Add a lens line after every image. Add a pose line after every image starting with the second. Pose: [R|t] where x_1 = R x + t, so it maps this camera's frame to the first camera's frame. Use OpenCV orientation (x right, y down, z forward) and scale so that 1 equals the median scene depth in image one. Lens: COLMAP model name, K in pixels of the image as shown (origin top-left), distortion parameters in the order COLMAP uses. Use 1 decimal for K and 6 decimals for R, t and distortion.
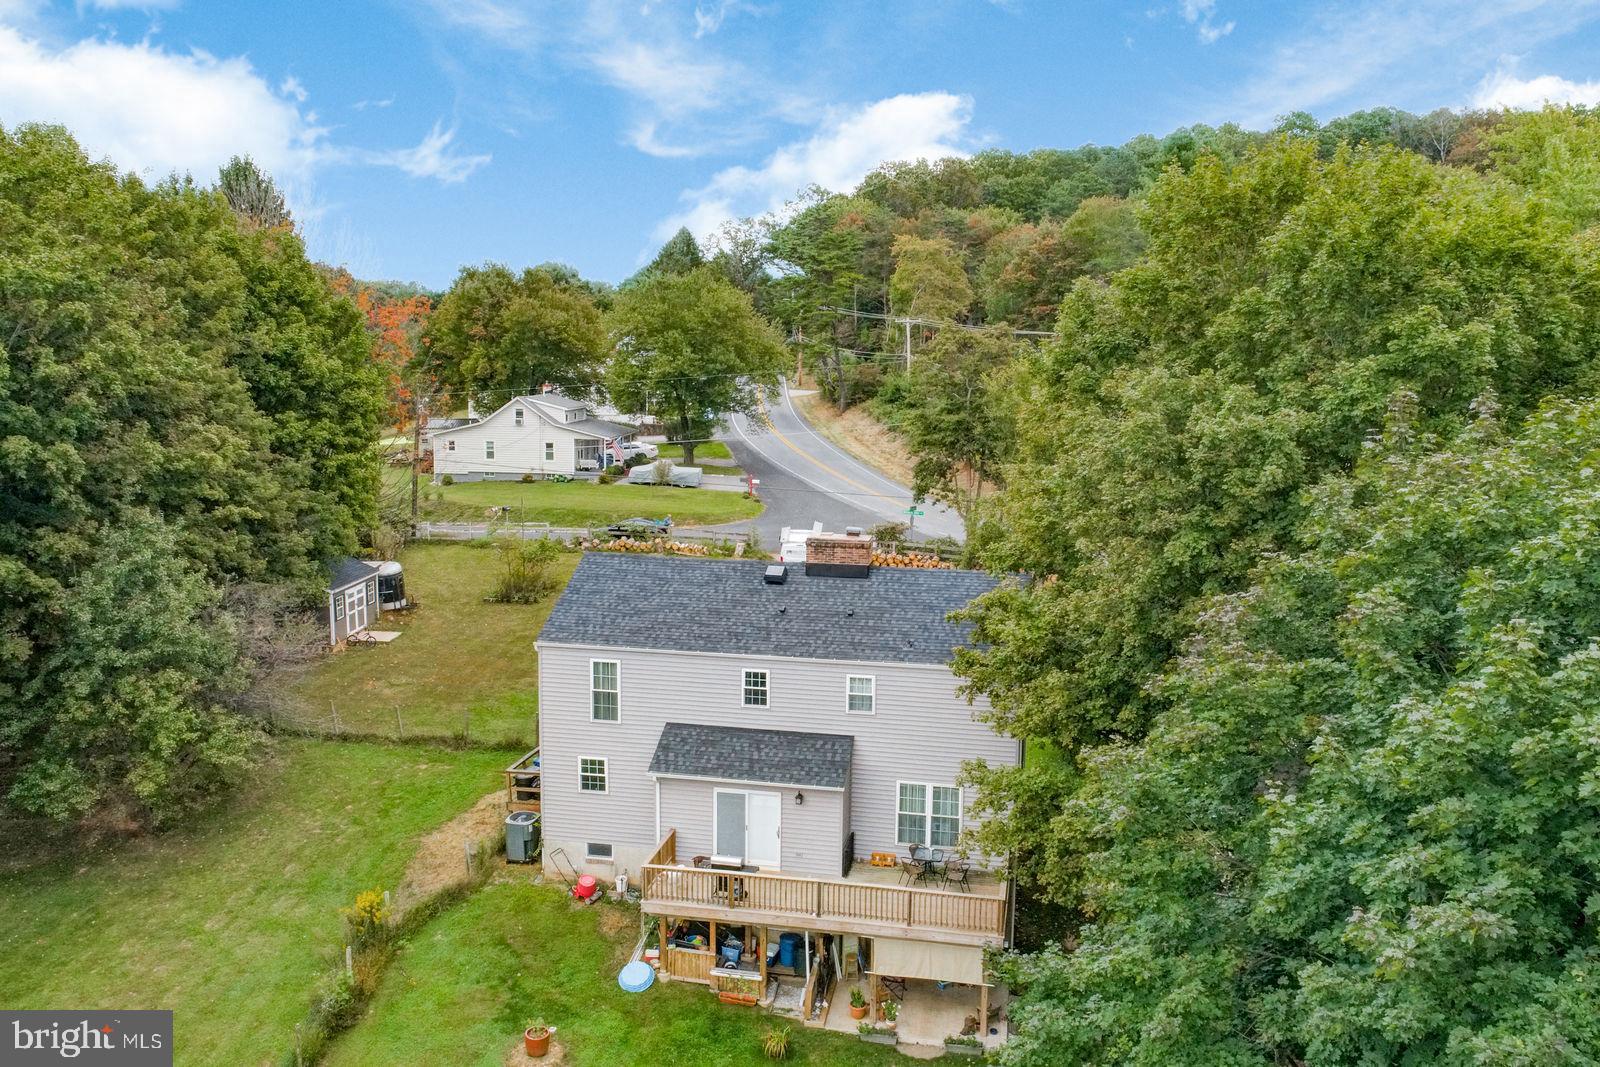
lens RADIAL K [[1257.3, 0, 800.0], [0, 1257.3, 533.5], [0, 0, 1]] dist [0.003281, -0.010470]
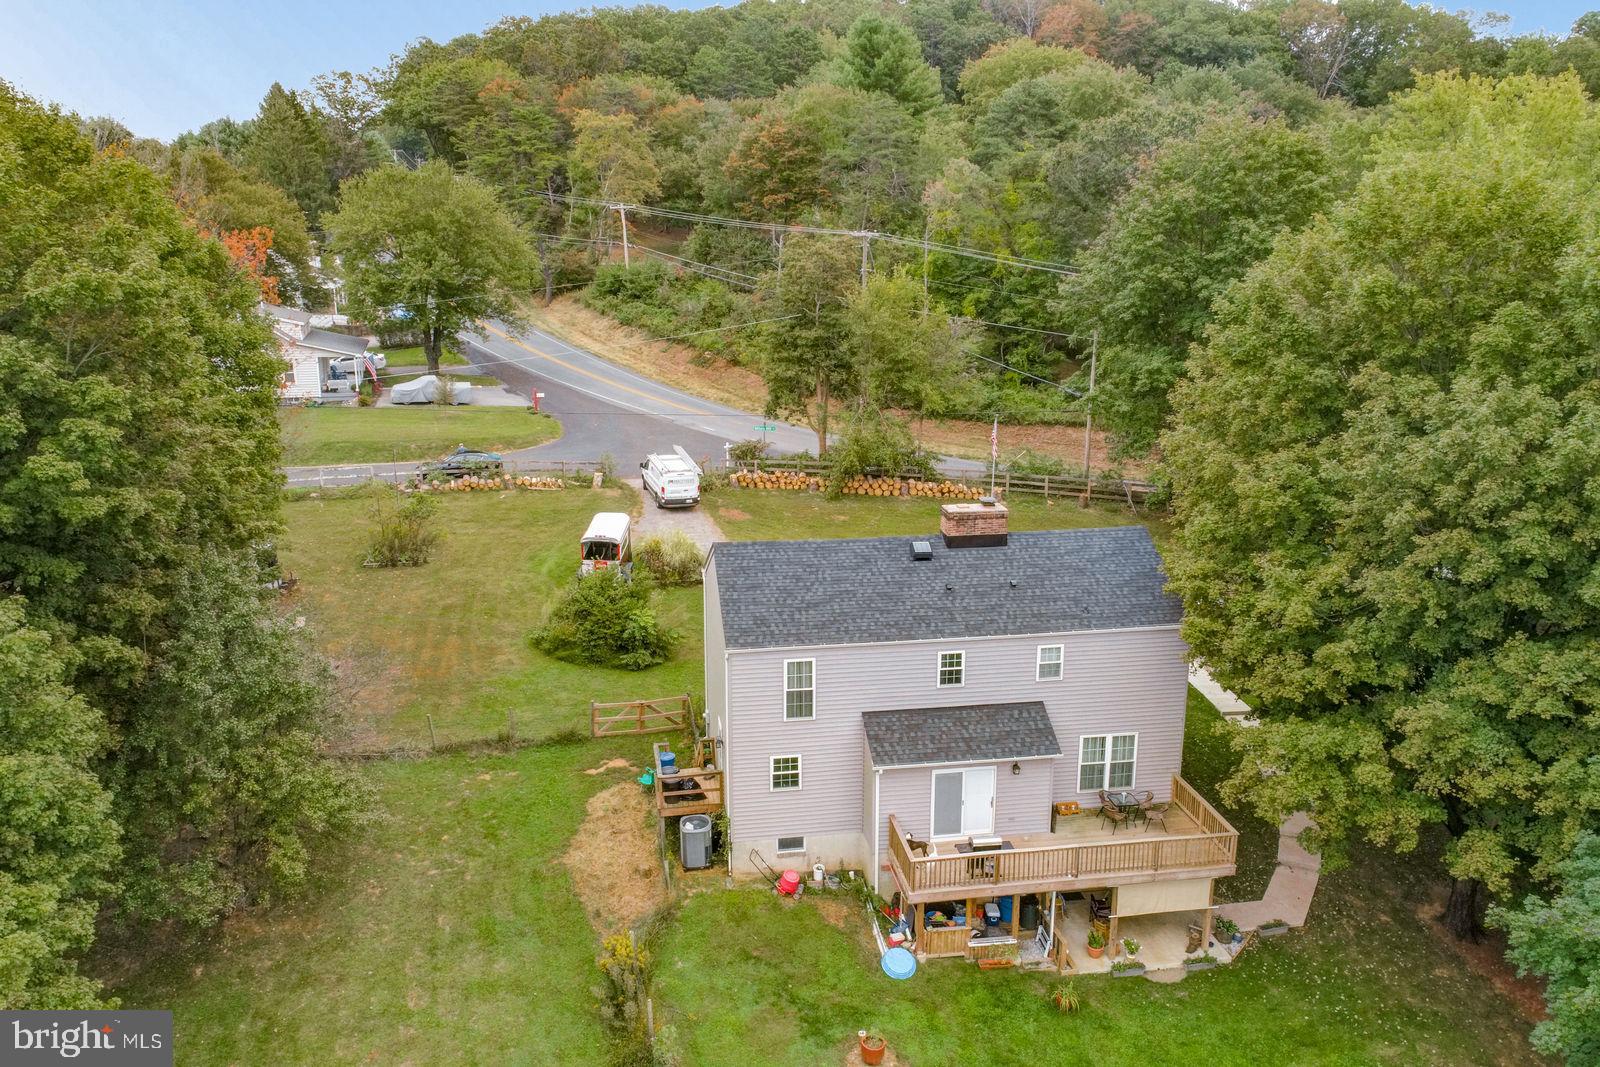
lens RADIAL K [[1257.3, 0, 800.0], [0, 1257.3, 533.5], [0, 0, 1]] dist [0.003281, -0.010470]
pose [[0.937032, -0.098342, 0.335112, -0.469523], [0.058974, 0.990312, 0.125713, -0.119422], [-0.344228, -0.098035, 0.933754, 0.088416]]
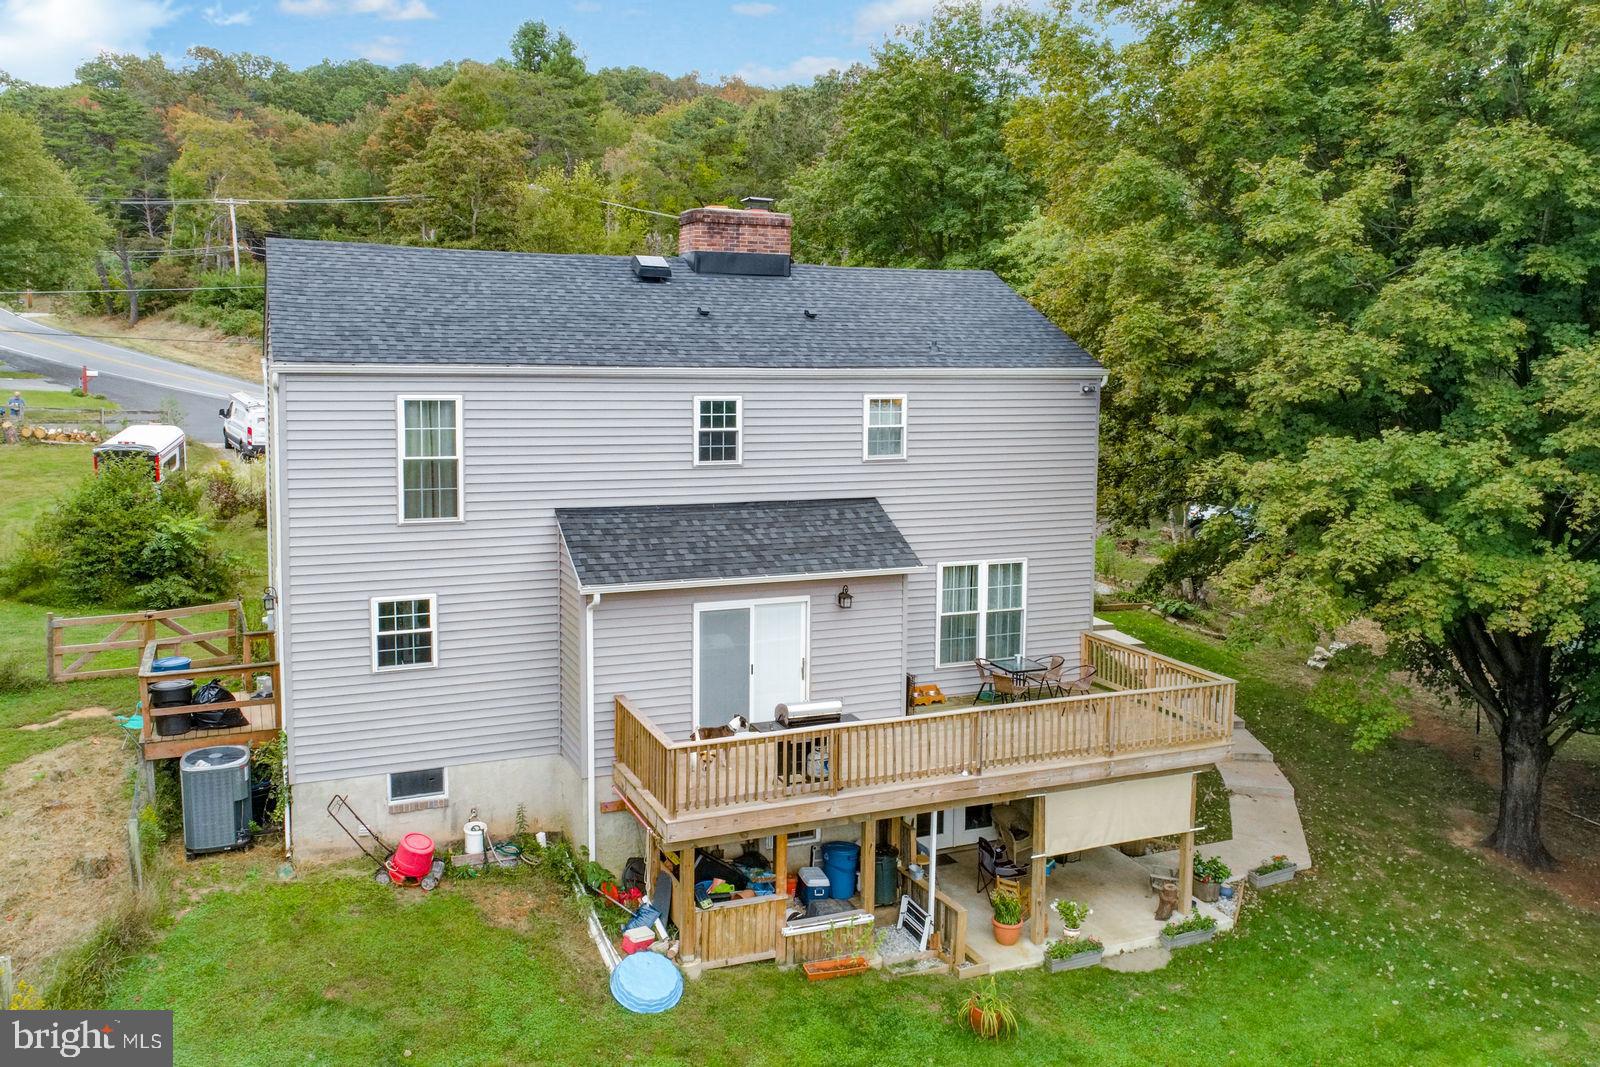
lens RADIAL K [[1288.2, 0, 794.9], [0, 1288.2, 476.3], [0, 0, 1]] dist [0.006374, -0.011568]
pose [[0.821159, -0.054853, 0.568058, -0.326402], [0.077302, 0.996887, -0.015482, 0.150384], [-0.565440, 0.056625, 0.822843, 0.487137]]
